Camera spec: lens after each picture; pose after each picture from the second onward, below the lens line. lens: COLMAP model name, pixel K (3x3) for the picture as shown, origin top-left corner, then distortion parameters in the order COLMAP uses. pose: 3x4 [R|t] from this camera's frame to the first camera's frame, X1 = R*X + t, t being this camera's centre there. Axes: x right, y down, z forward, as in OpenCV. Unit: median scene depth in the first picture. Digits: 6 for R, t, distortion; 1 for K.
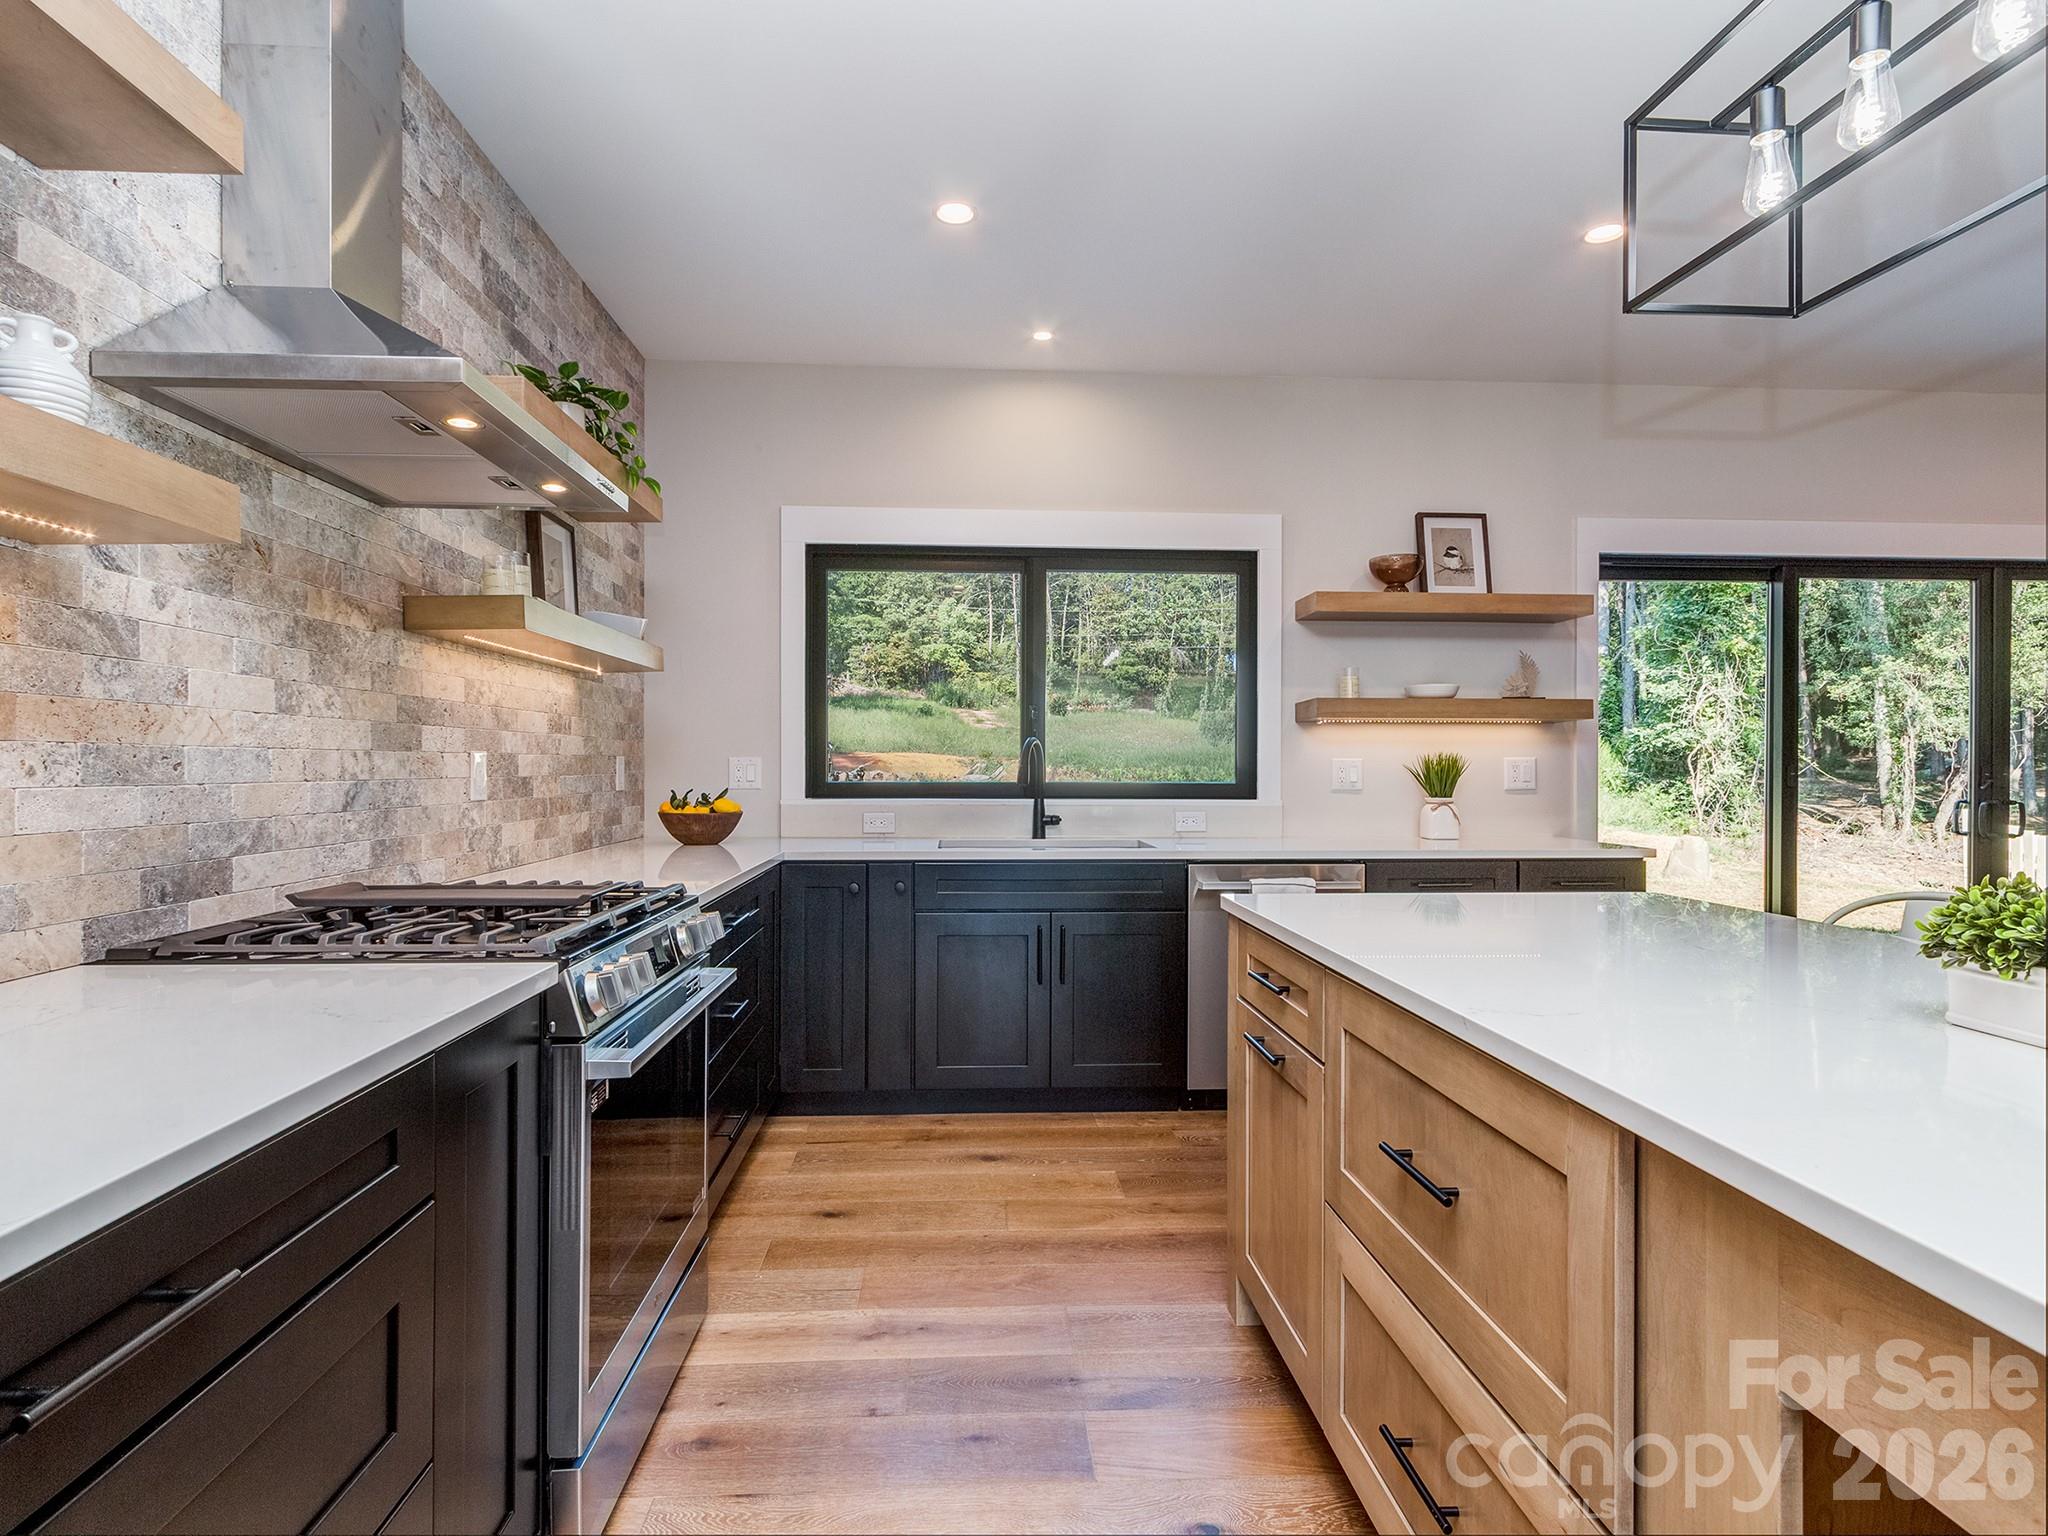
lens RADIAL K [[1059.7, 0, 1024.0], [0, 1059.7, 768.0], [0, 0, 1]] dist [0.013276, -0.000846]
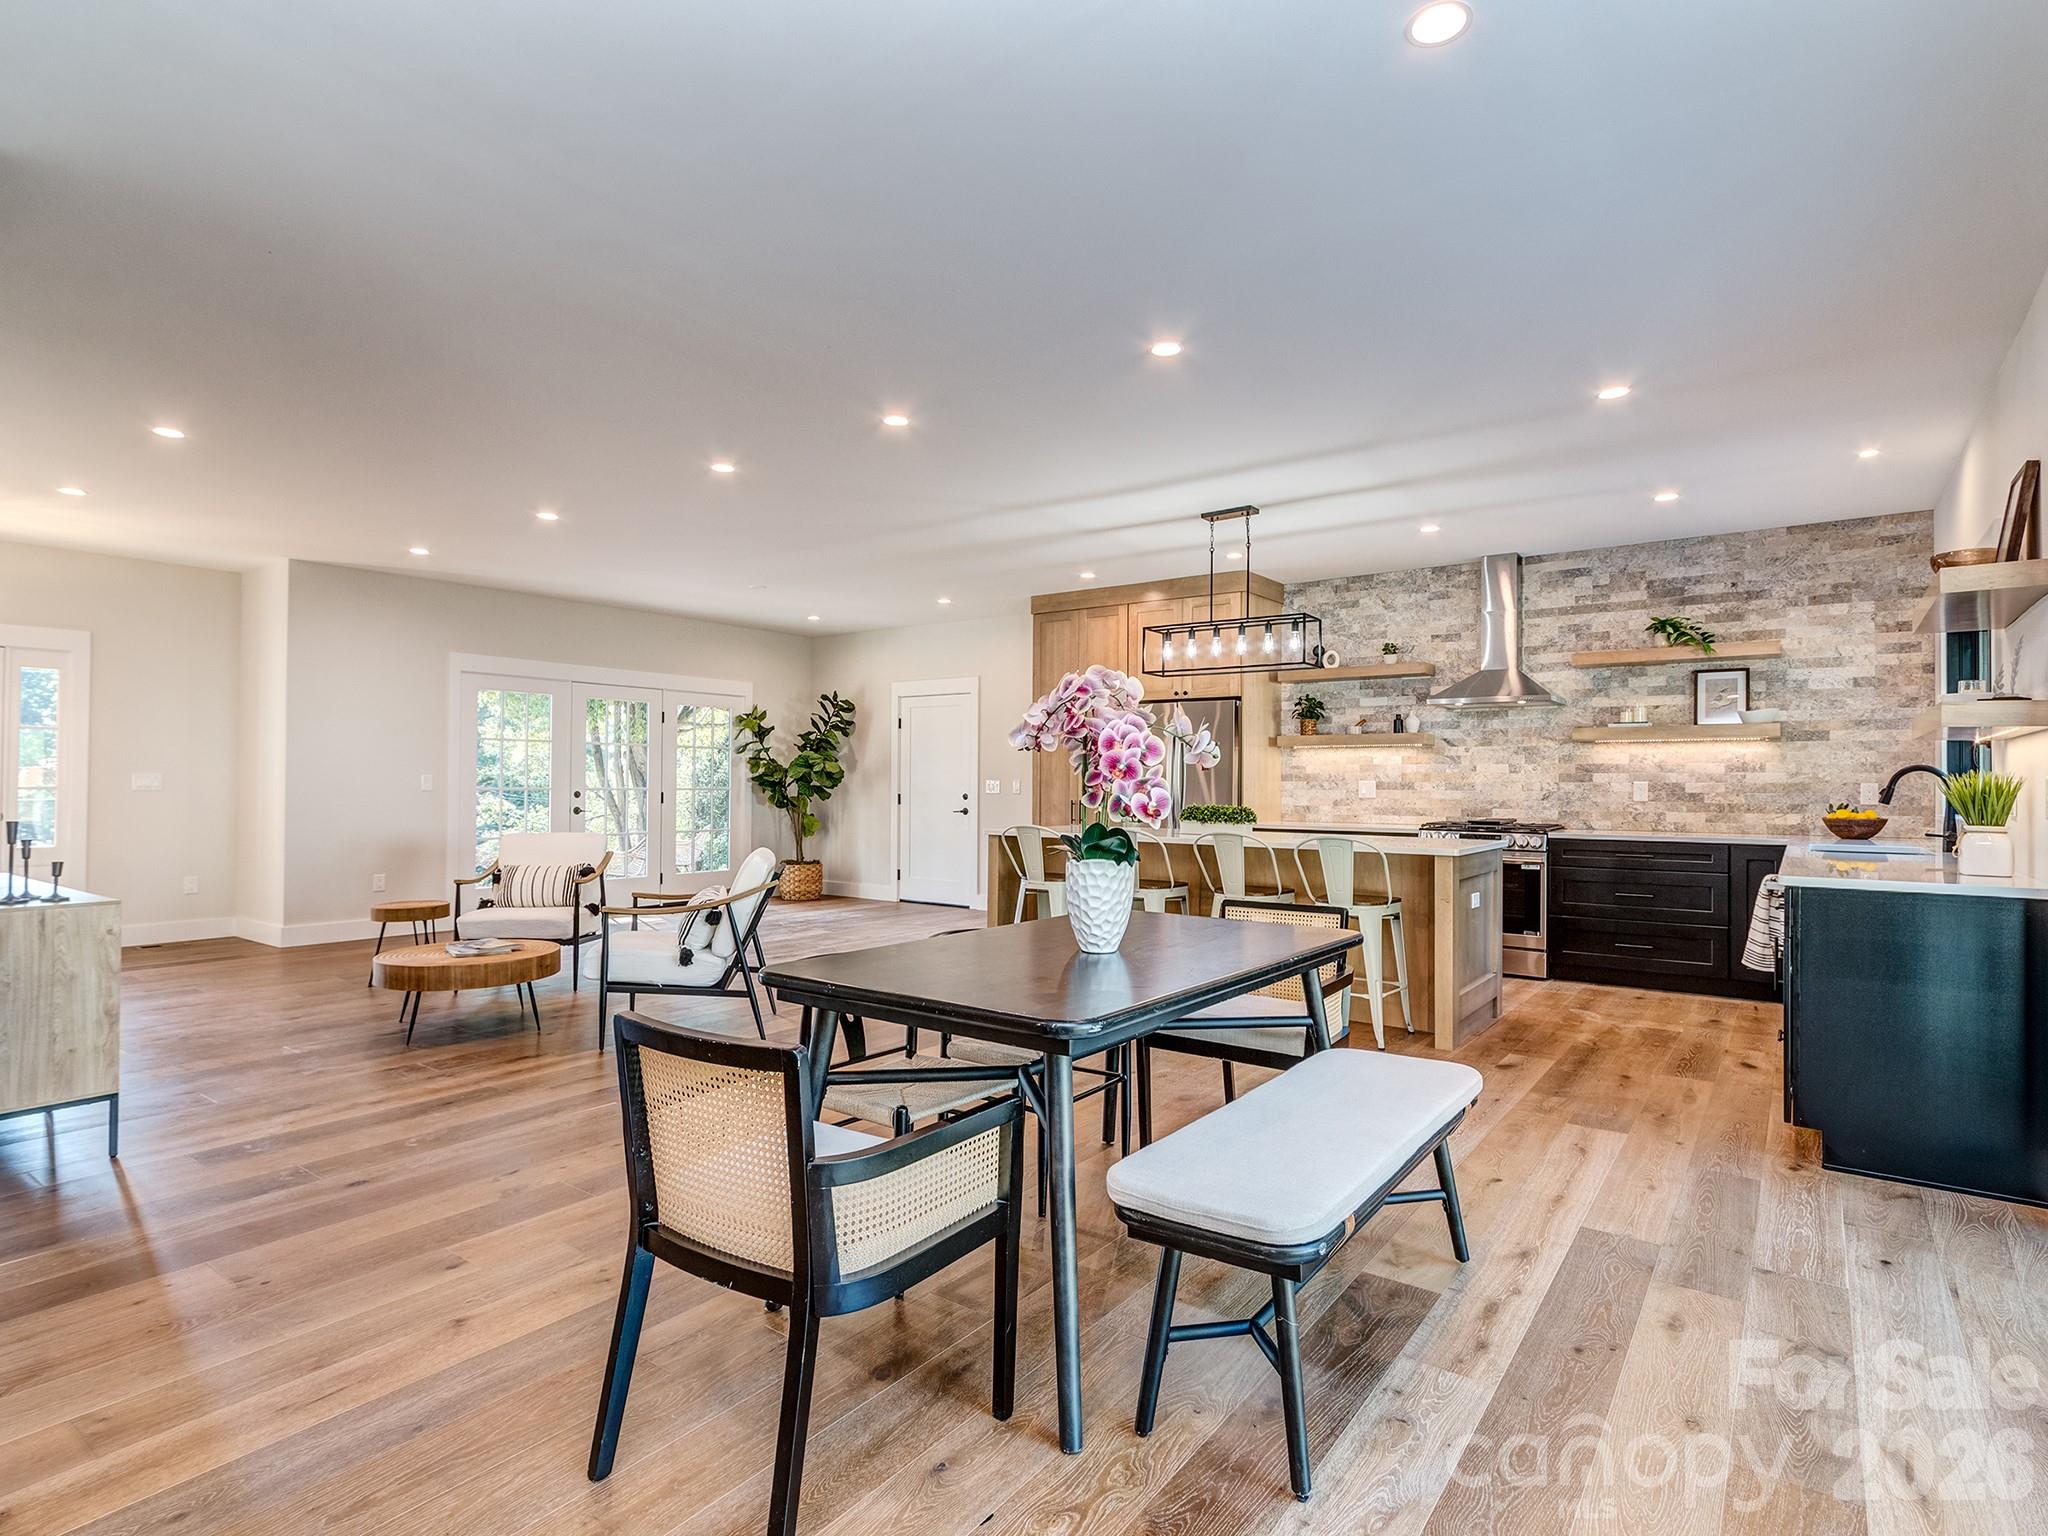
lens RADIAL K [[1059.7, 0, 1024.0], [0, 1059.7, 768.0], [0, 0, 1]] dist [0.013276, -0.000846]
pose [[-0.635726, -0.016019, -0.771749, 1.718886], [-0.007739, 0.999867, -0.014379, -0.000636], [0.771876, -0.003169, -0.635765, 1.067454]]
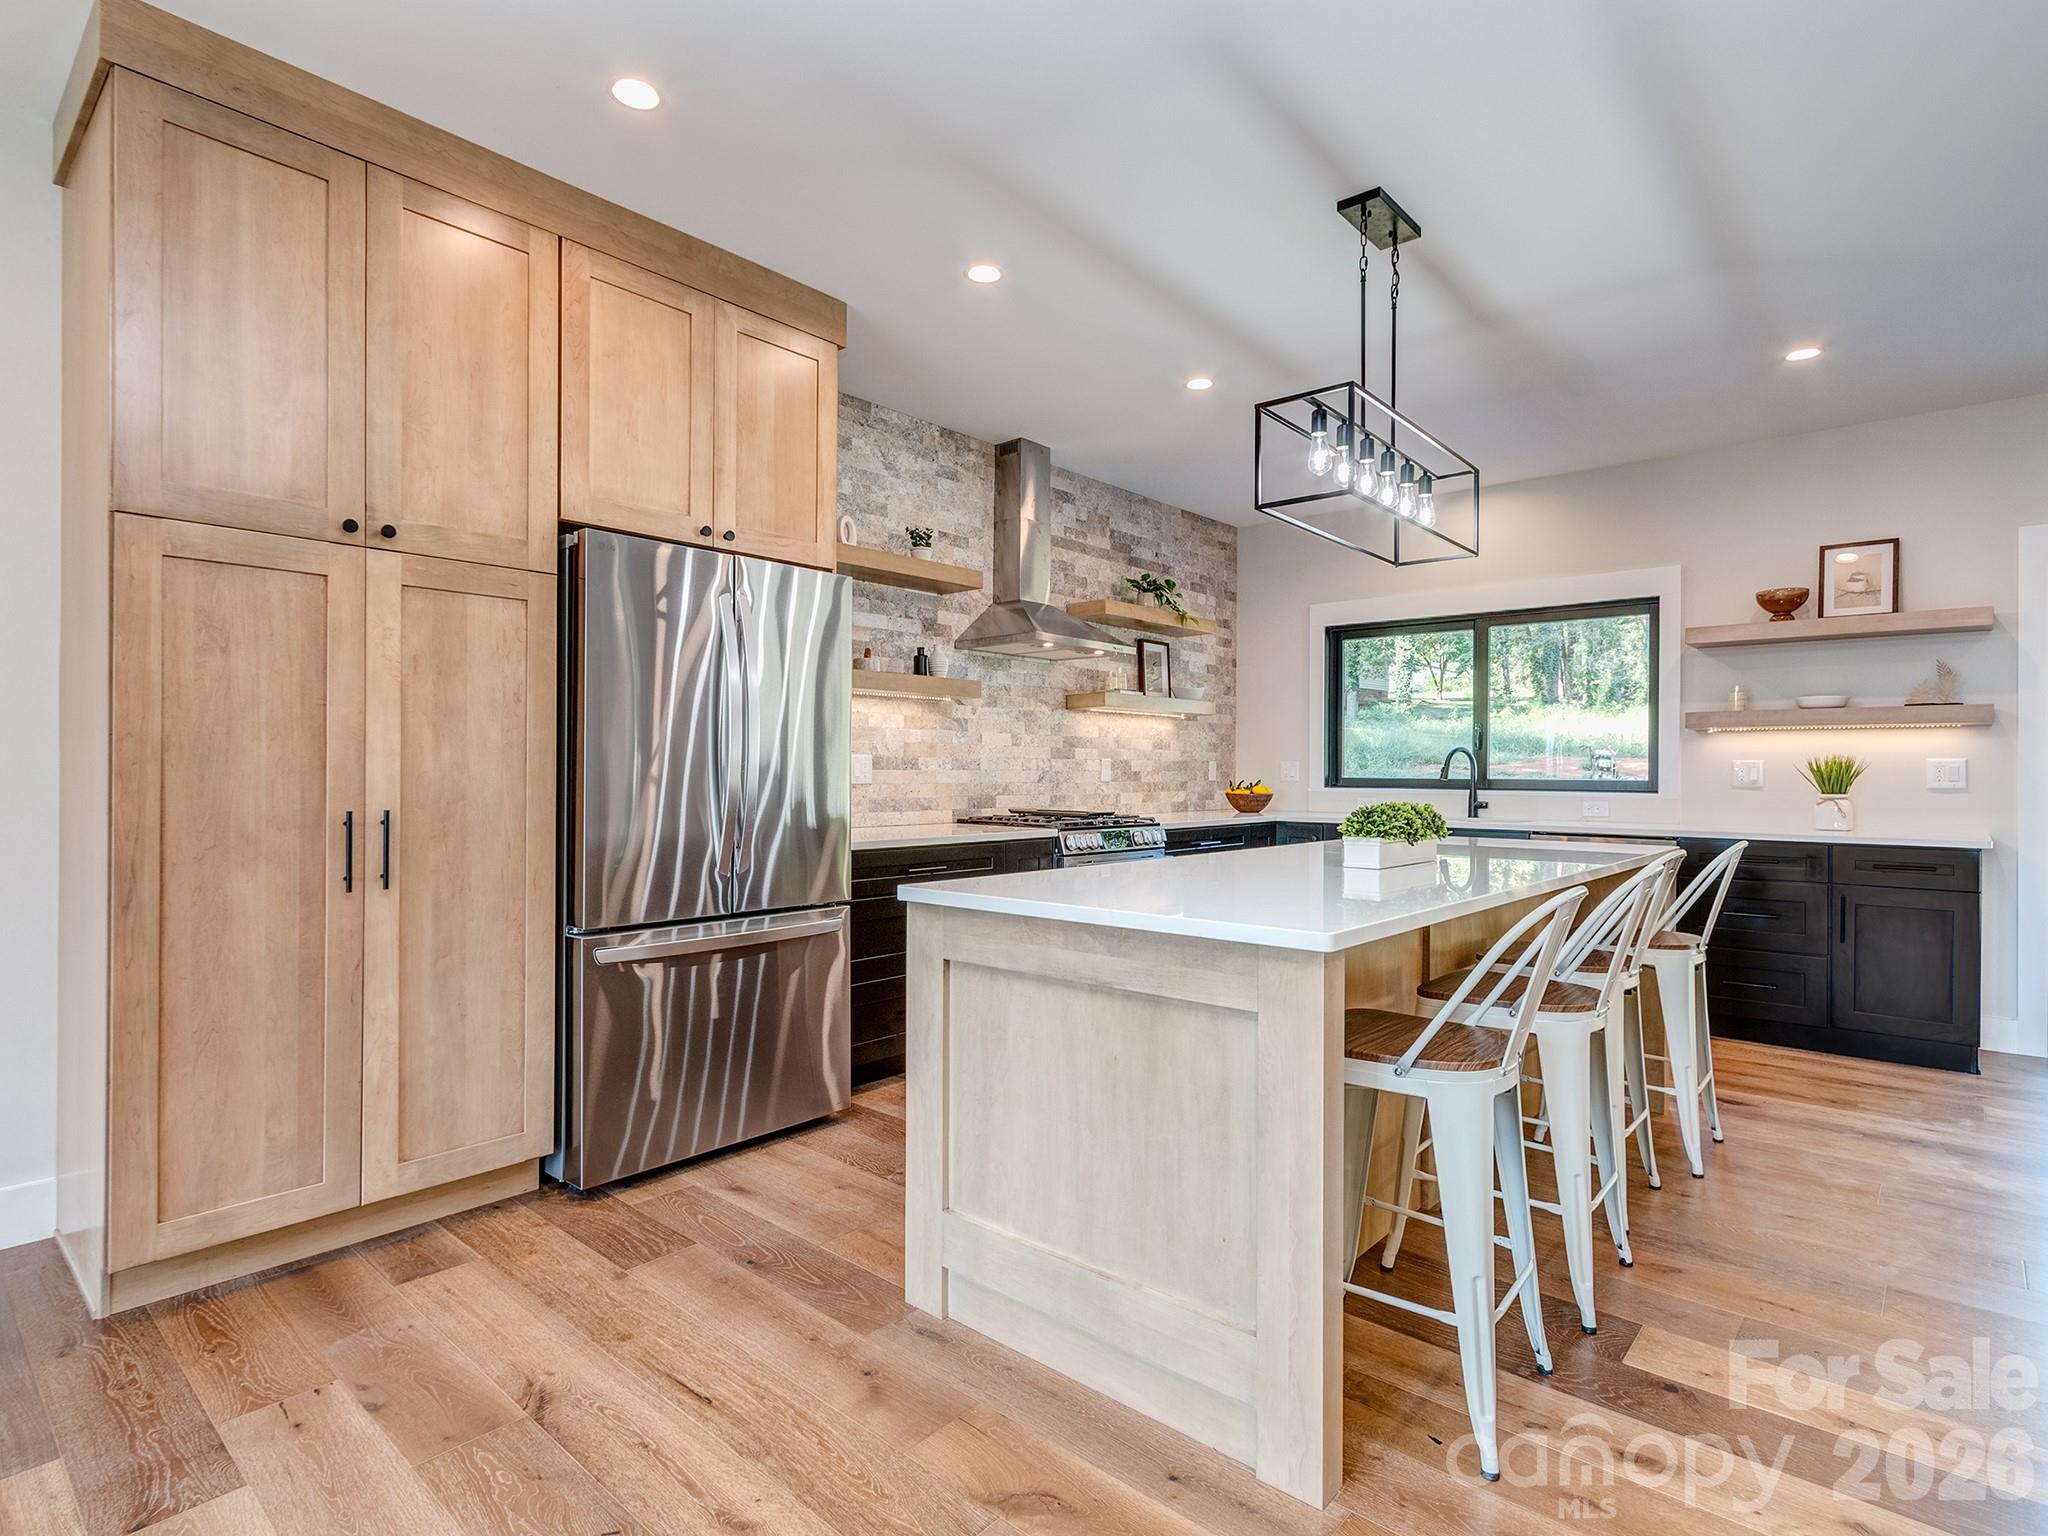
lens RADIAL K [[1059.7, 0, 1024.0], [0, 1059.7, 768.0], [0, 0, 1]] dist [0.013276, -0.000846]
pose [[0.711787, -0.000331, -0.702395, 0.653619], [-0.004217, 0.999980, -0.004744, 0.010007], [0.702383, 0.006339, 0.711771, -0.490185]]
